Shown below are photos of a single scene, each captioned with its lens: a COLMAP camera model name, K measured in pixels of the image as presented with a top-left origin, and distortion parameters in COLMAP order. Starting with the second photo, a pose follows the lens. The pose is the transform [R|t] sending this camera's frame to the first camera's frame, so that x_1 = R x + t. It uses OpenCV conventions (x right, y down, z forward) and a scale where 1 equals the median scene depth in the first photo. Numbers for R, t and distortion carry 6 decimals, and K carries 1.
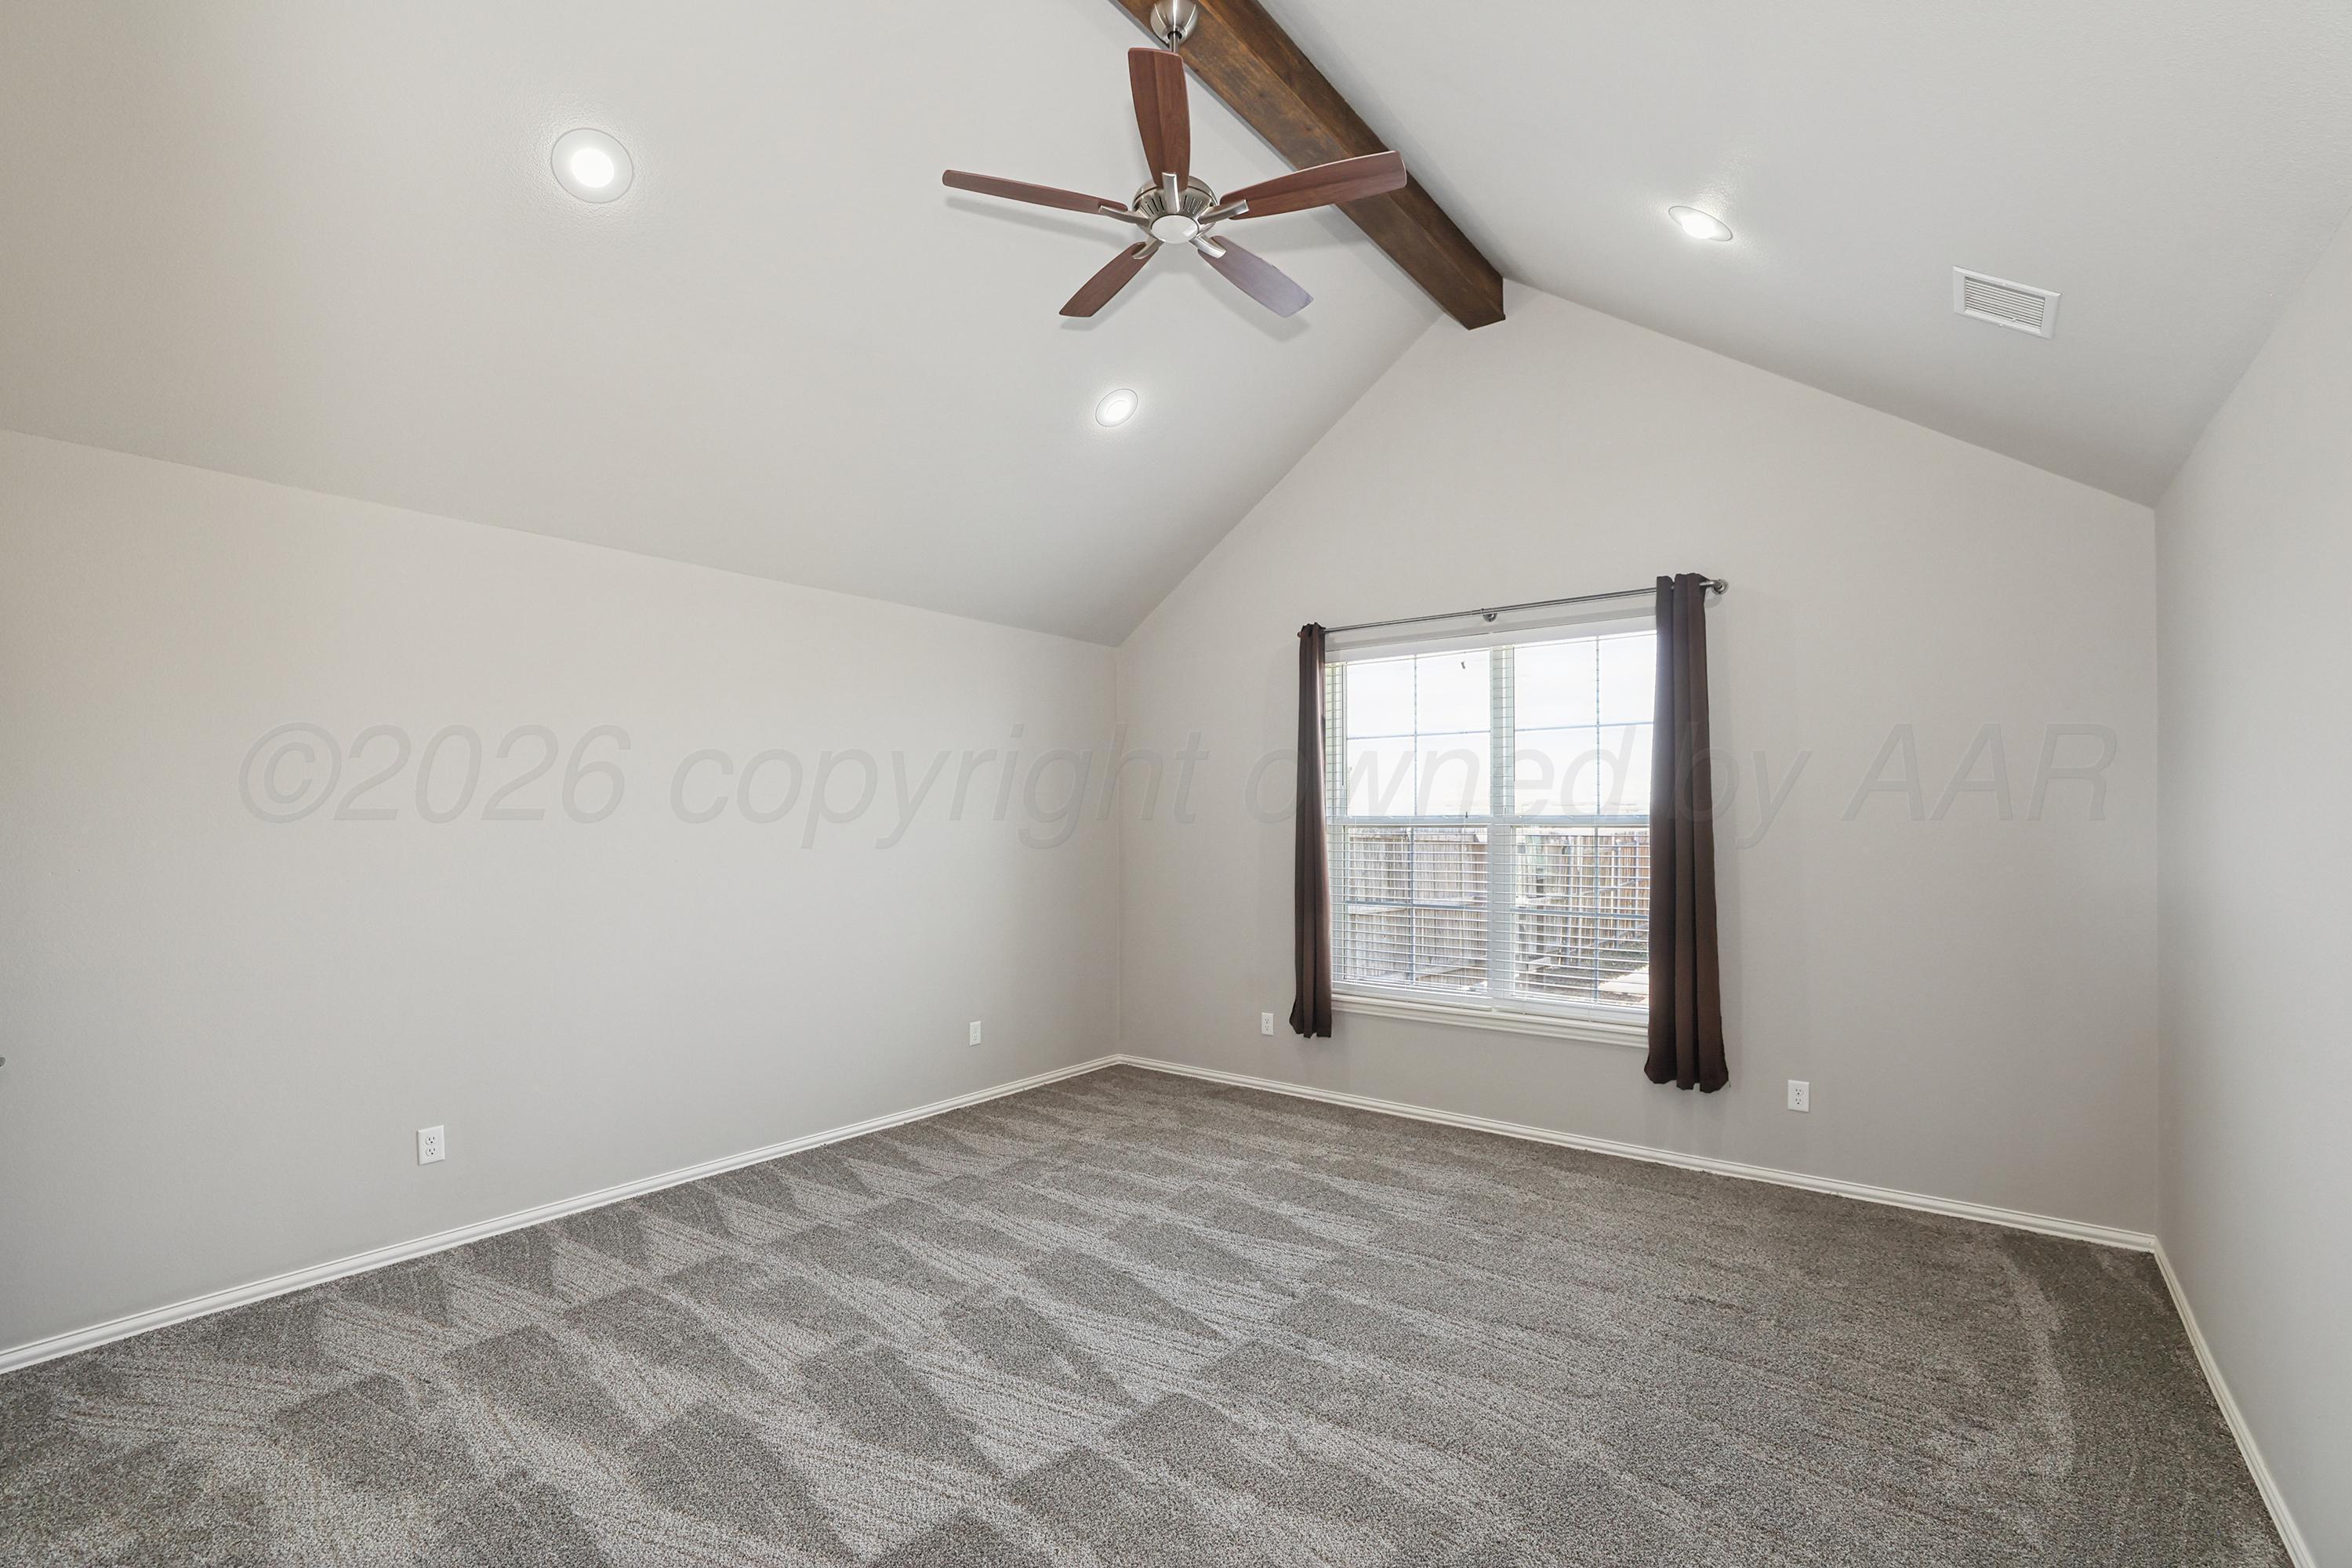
lens RADIAL K [[1127.5, 0, 1174.4], [0, 1127.5, 831.0], [0, 0, 1]] dist [-0.056528, 0.056677]
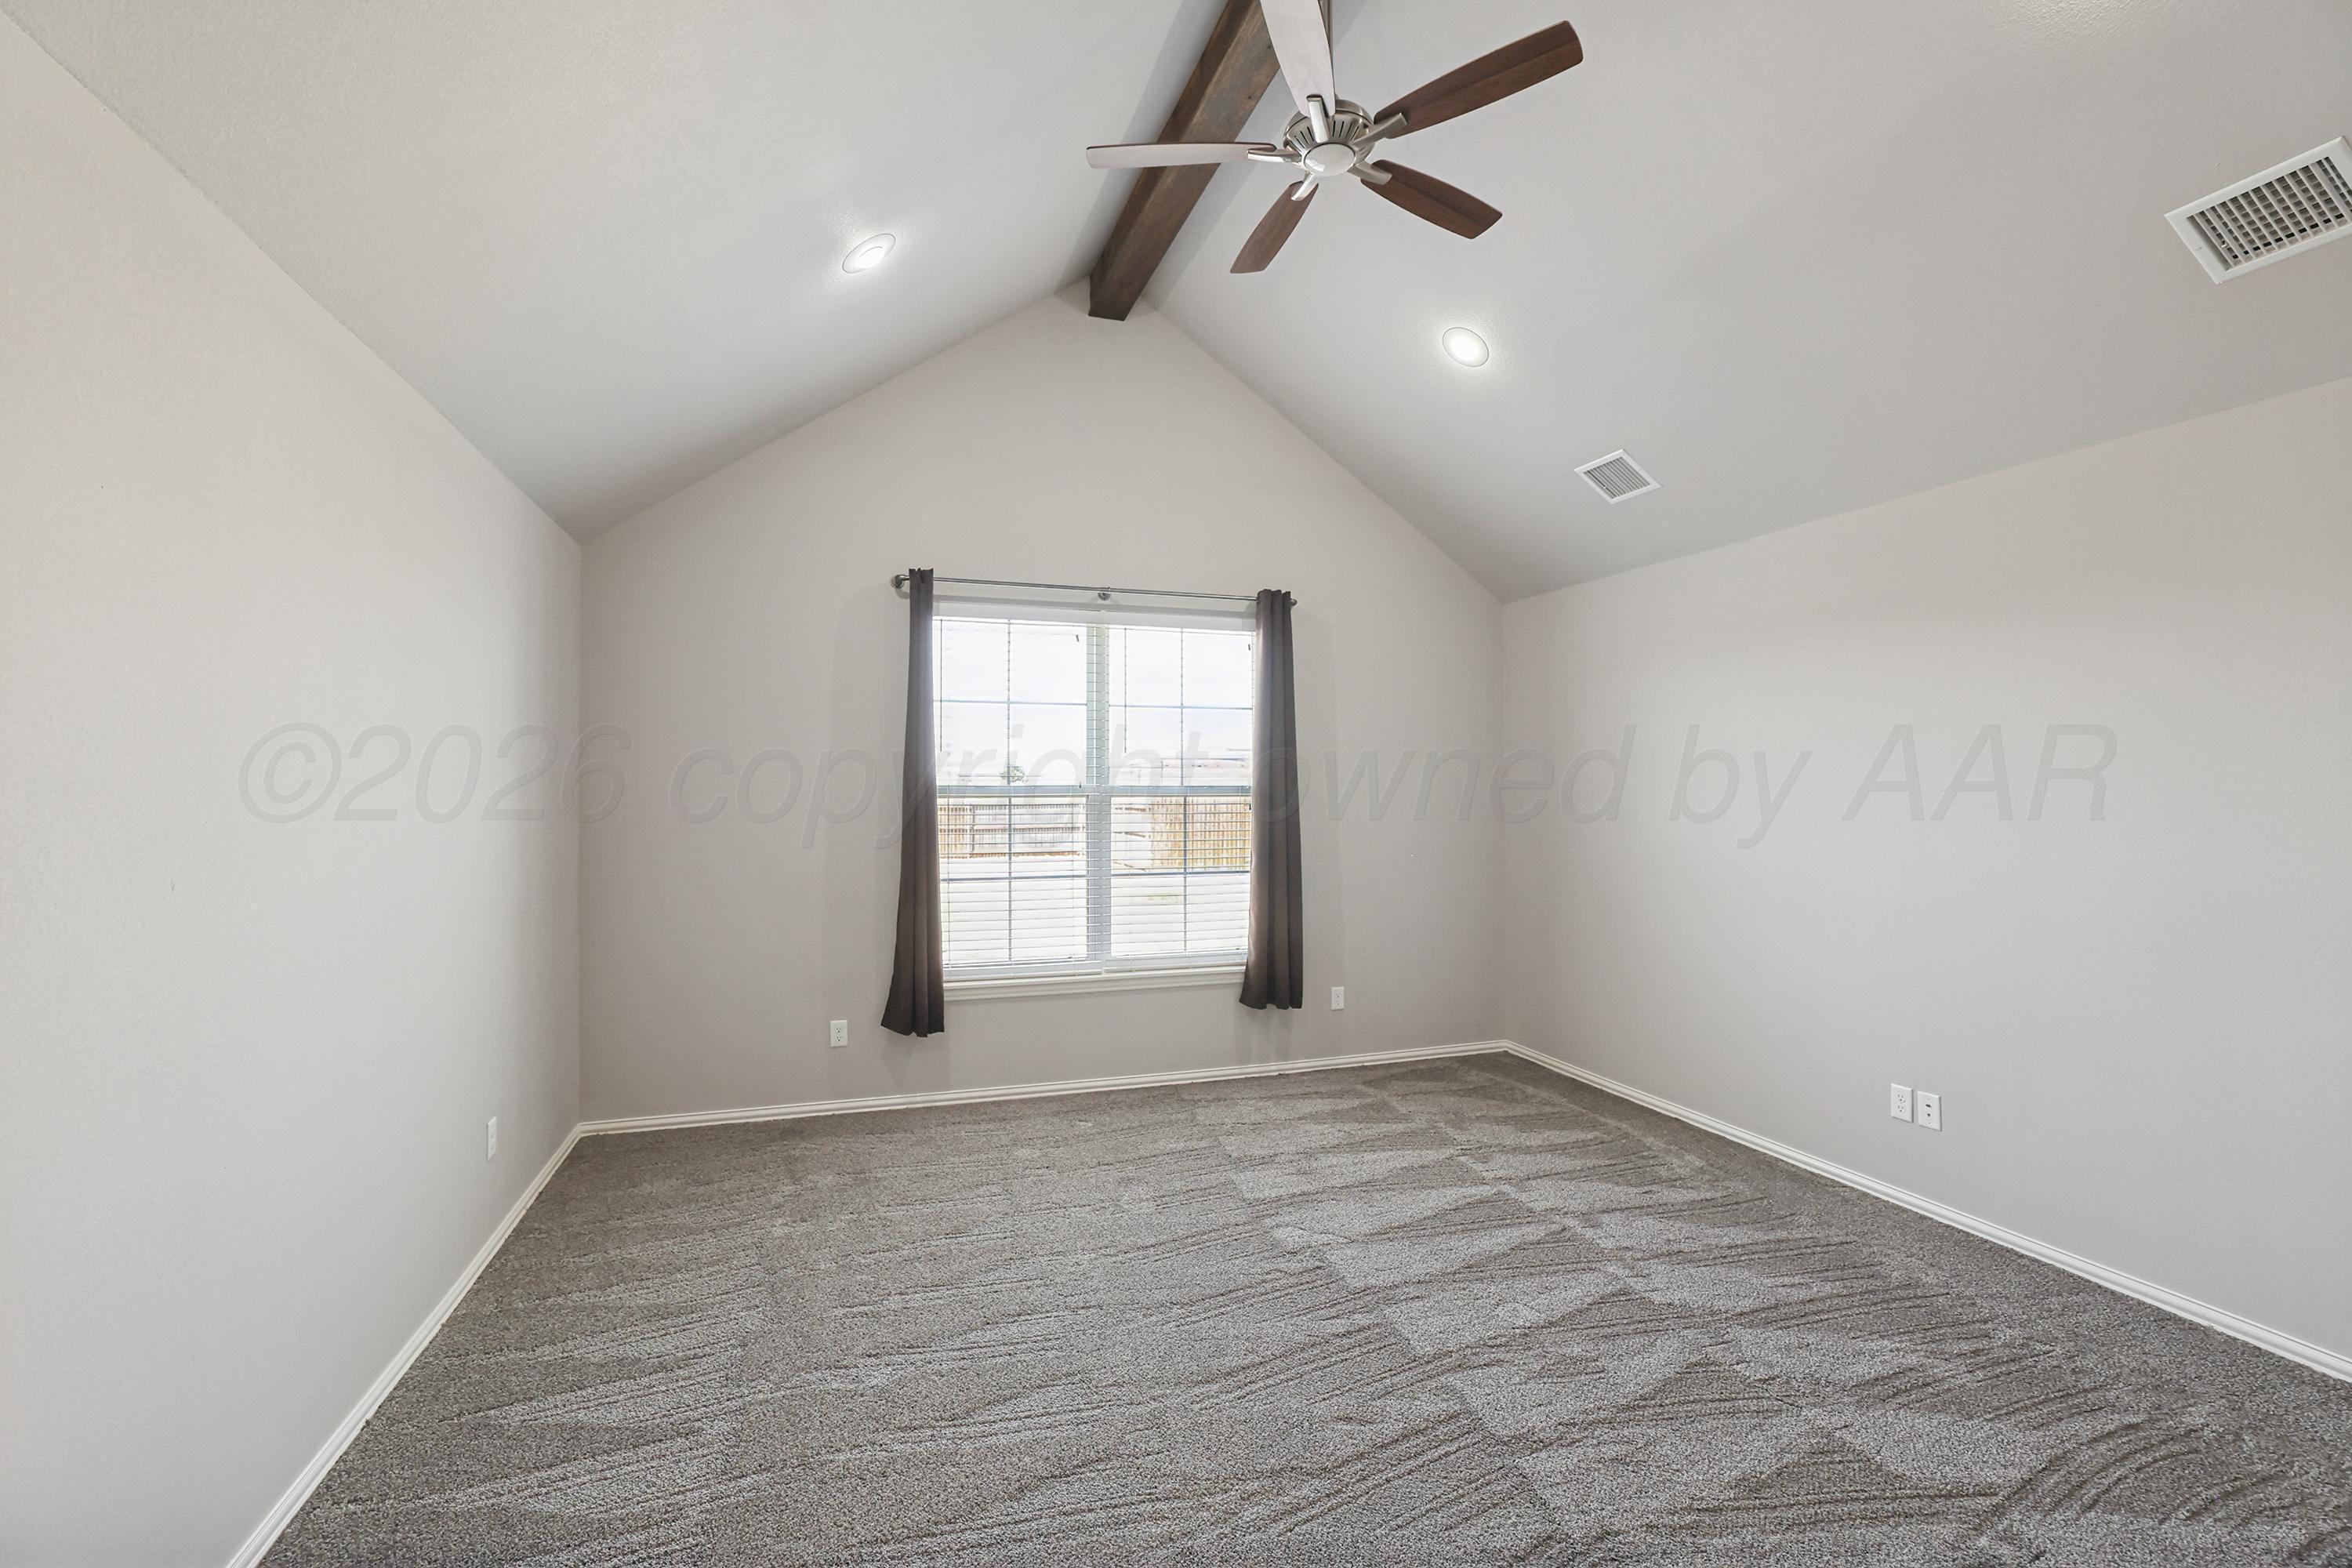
lens RADIAL K [[1058.4, 0, 1170.8], [0, 1058.4, 789.4], [0, 0, 1]] dist [-0.049808, 0.020588]
pose [[0.517462, 0.001652, 0.855705, -0.521004], [0.007605, 0.999950, -0.006529, -0.003523], [-0.855672, 0.009887, 0.517423, 0.434522]]
